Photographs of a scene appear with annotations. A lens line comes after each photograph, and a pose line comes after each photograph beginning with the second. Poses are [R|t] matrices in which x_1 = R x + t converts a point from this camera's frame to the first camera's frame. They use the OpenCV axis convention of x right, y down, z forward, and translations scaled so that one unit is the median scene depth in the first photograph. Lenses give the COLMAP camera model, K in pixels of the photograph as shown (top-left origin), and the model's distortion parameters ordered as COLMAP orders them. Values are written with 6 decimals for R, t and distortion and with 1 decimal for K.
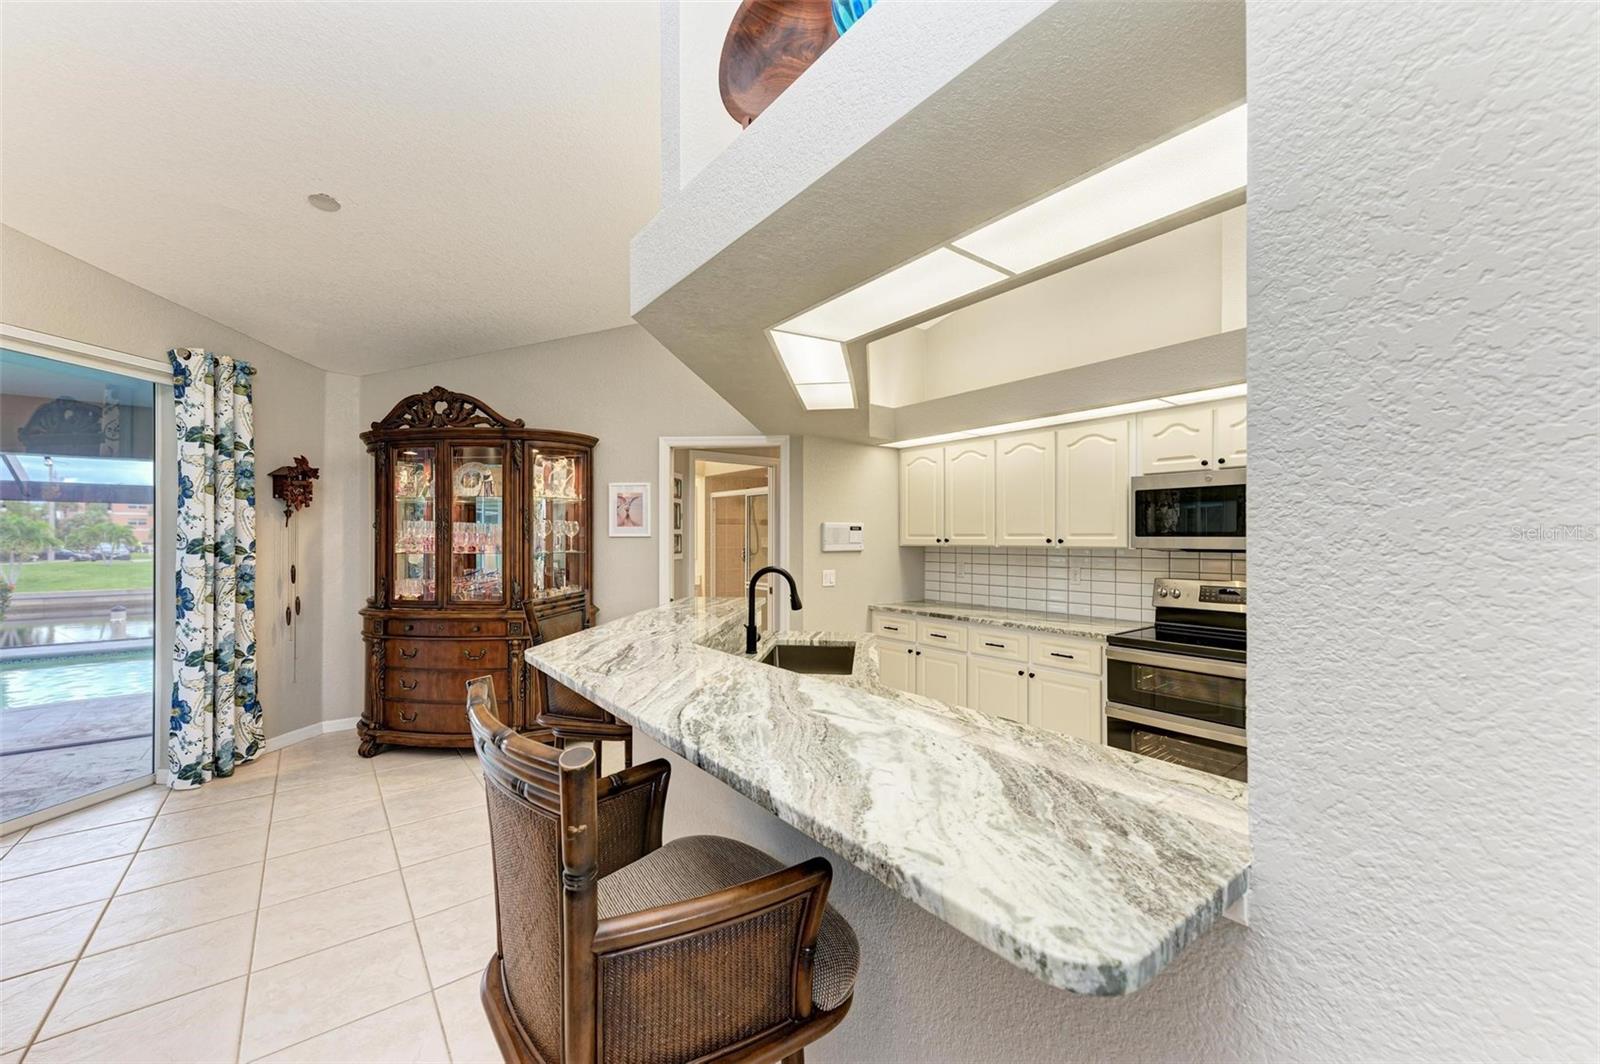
lens RADIAL K [[621.0, 0, 812.8], [0, 621.0, 538.3], [0, 0, 1]] dist [0.001791, -0.000300]
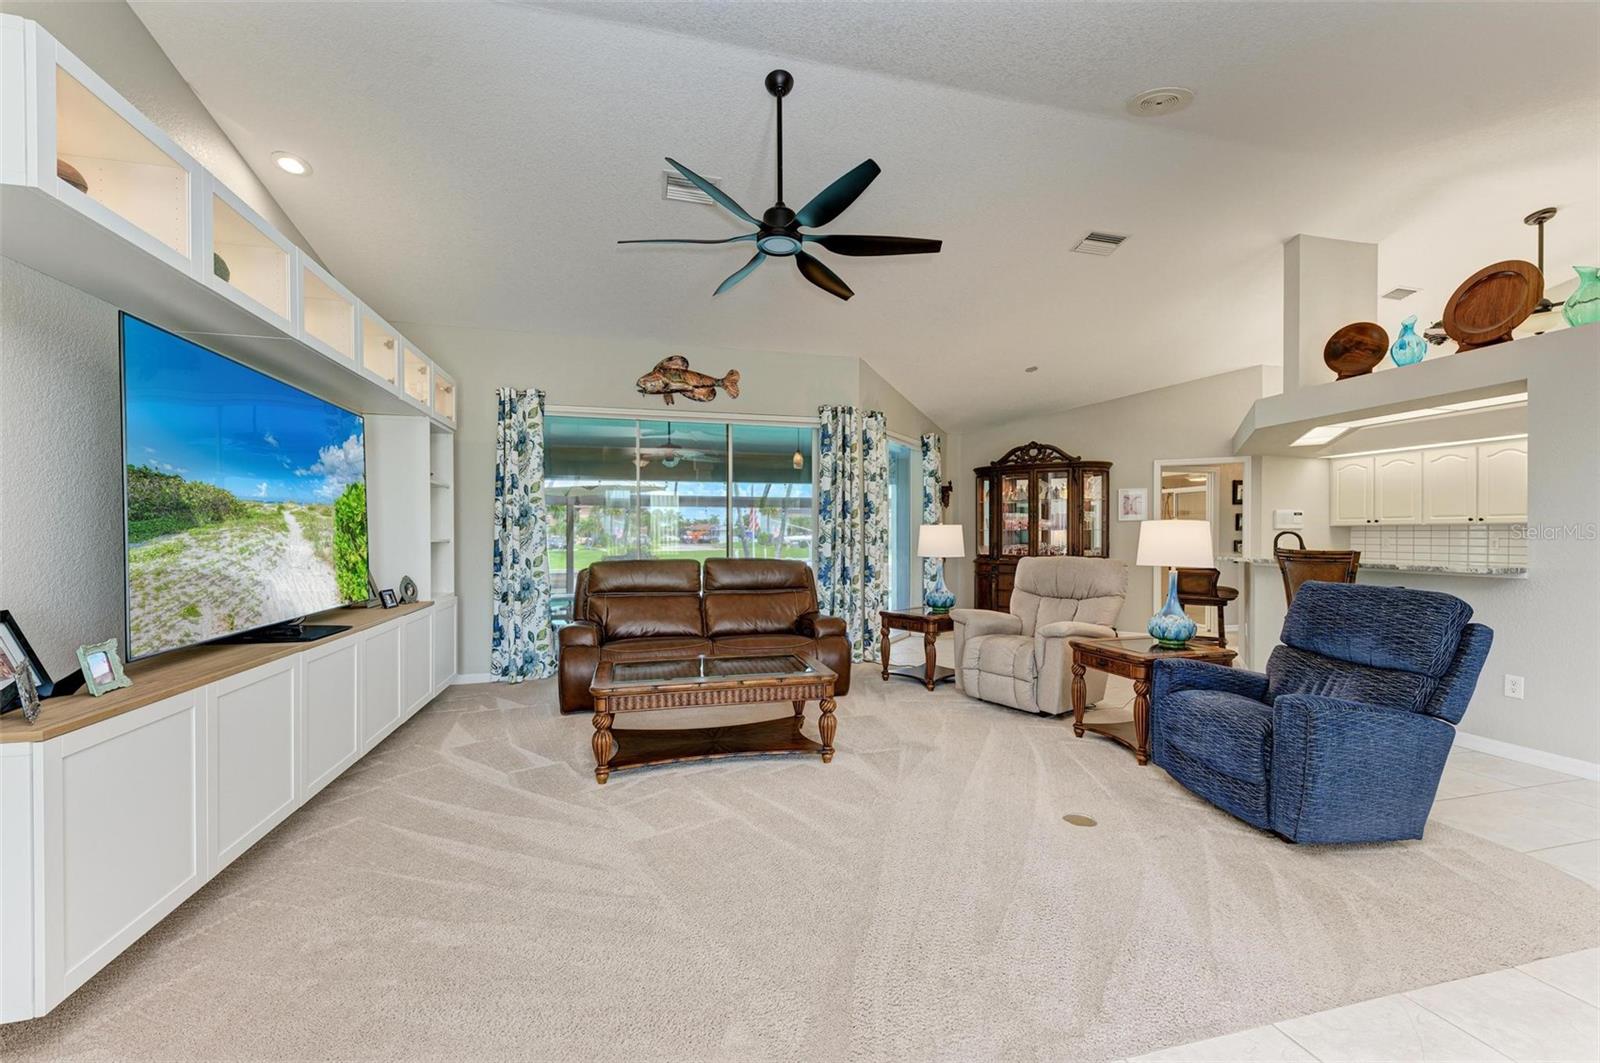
lens RADIAL K [[653.7, 0, 811.4], [0, 653.7, 536.2], [0, 0, 1]] dist [0.015585, -0.000501]
pose [[0.917305, -0.002998, -0.398174, -0.428362], [0.004329, 0.999988, 0.002444, 0.033445], [0.398162, -0.003966, 0.917307, -1.067830]]
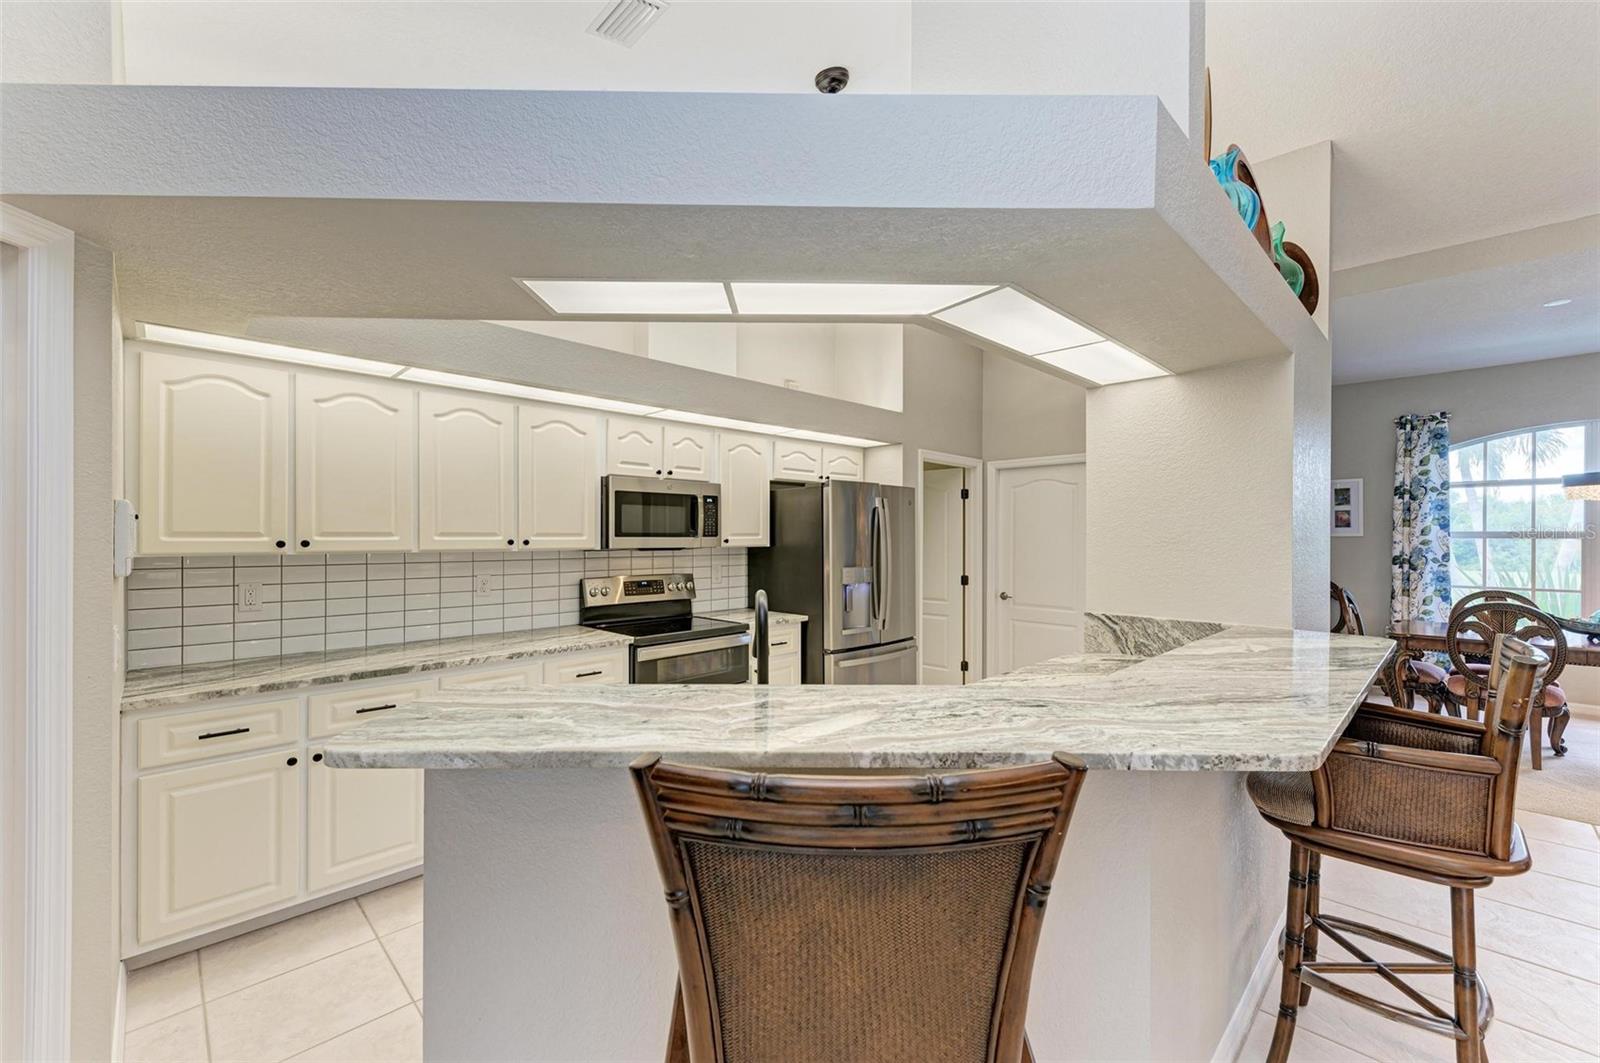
lens RADIAL K [[653.7, 0, 826.1], [0, 653.7, 534.9], [0, 0, 1]] dist [0.015585, -0.000501]
pose [[-0.116932, -0.005996, 0.993122, -0.480580], [-0.002836, 0.999980, 0.005704, -0.010562], [-0.993136, -0.002150, -0.116946, 0.679234]]
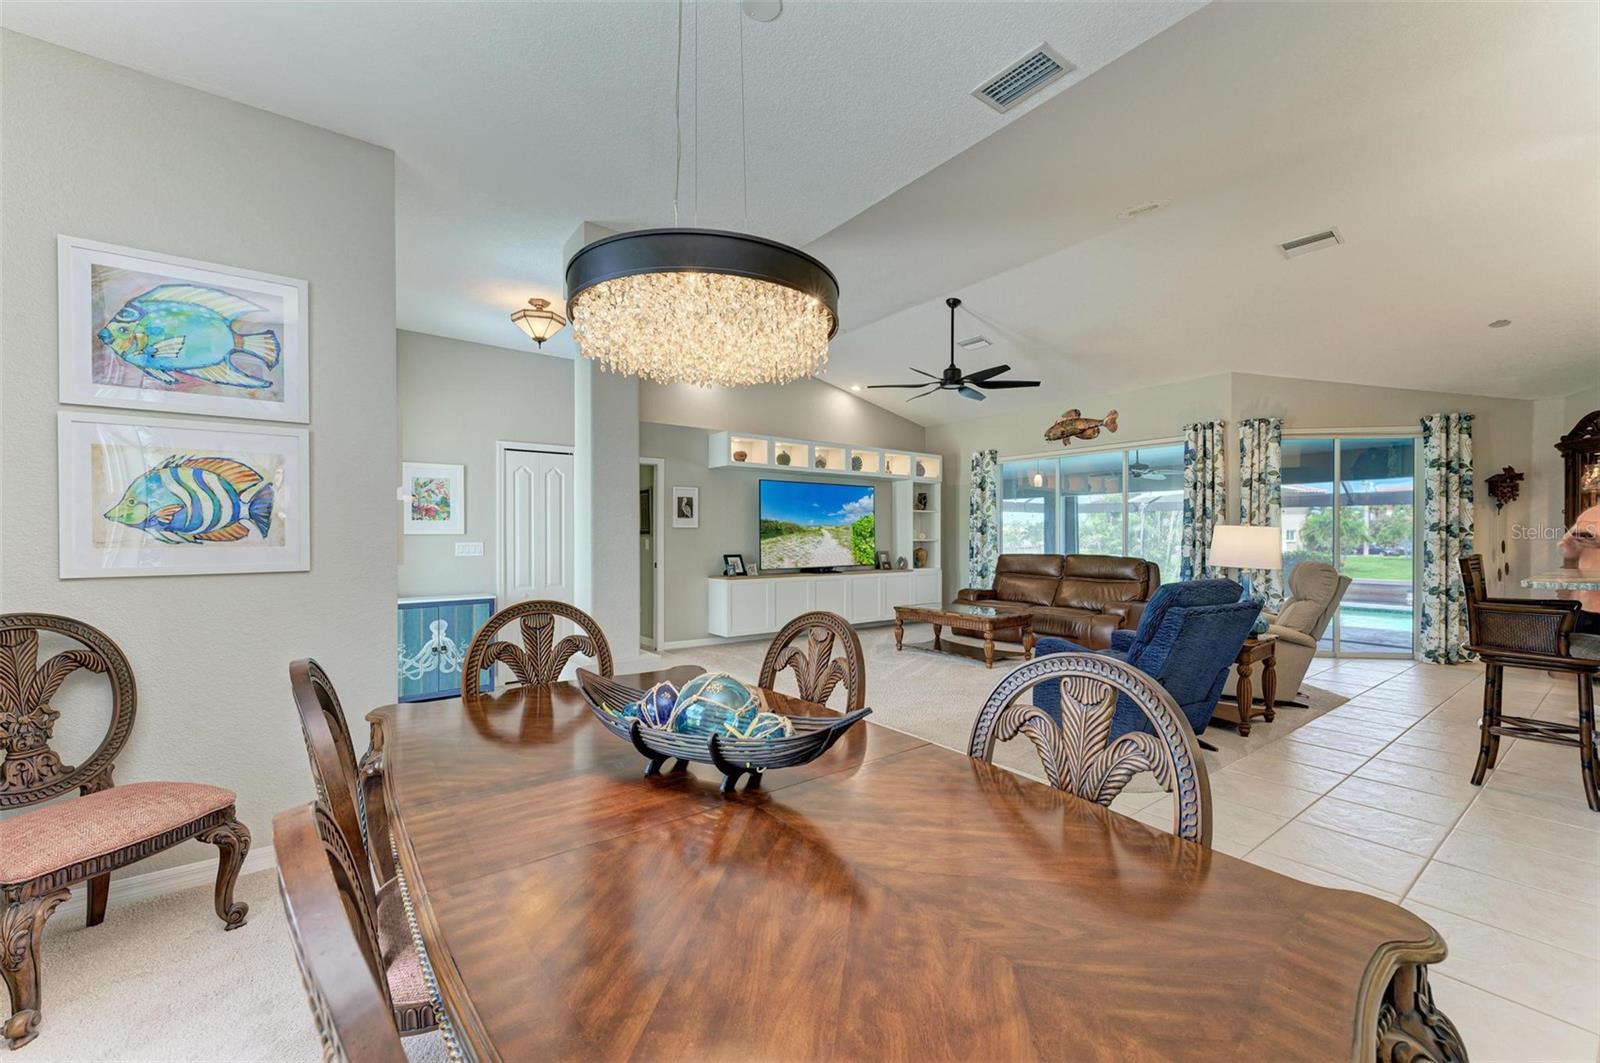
lens RADIAL K [[653.7, 0, 799.4], [0, 653.7, 541.3], [0, 0, 1]] dist [0.015585, -0.000501]
pose [[-0.024149, 0.003037, -0.999704, 0.807870], [0.002335, 0.999993, 0.002981, 0.037902], [0.999706, -0.002262, -0.024156, -0.655081]]
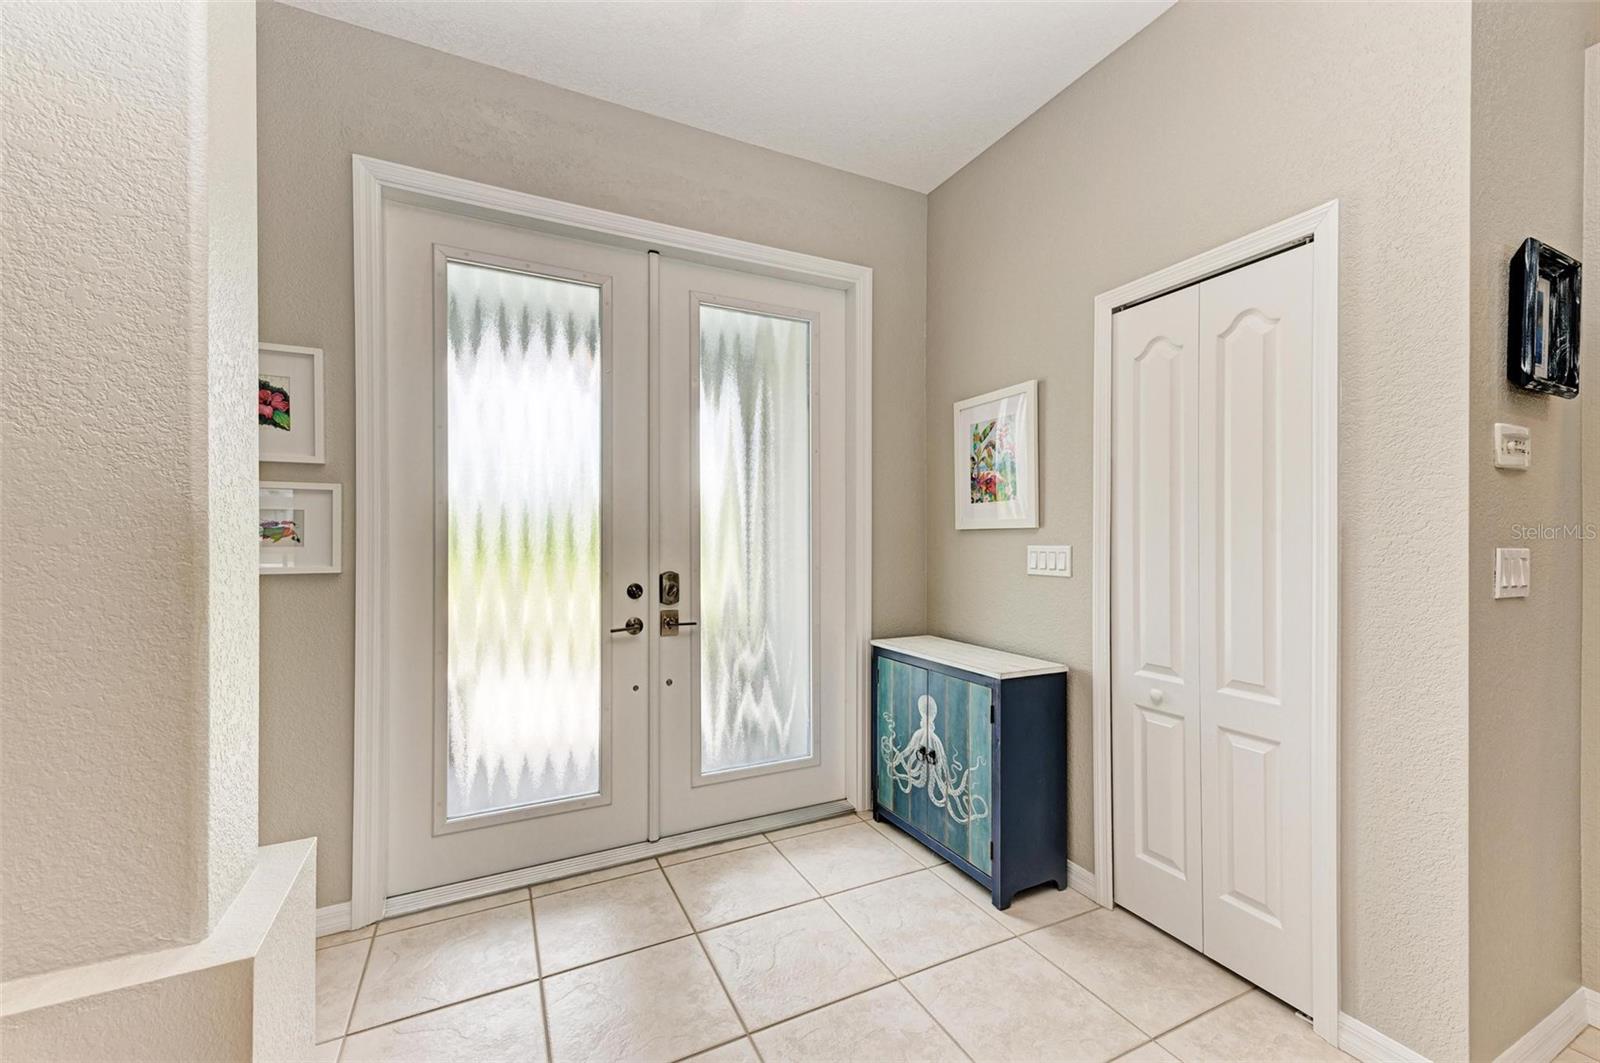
lens RADIAL K [[621.0, 0, 800.1], [0, 621.0, 532.4], [0, 0, 1]] dist [0.001791, -0.000300]
pose [[-0.974316, -0.000732, 0.225185, -0.426421], [-0.001746, 0.999989, -0.004306, 0.033316], [-0.225179, -0.004588, -0.974307, -0.750749]]
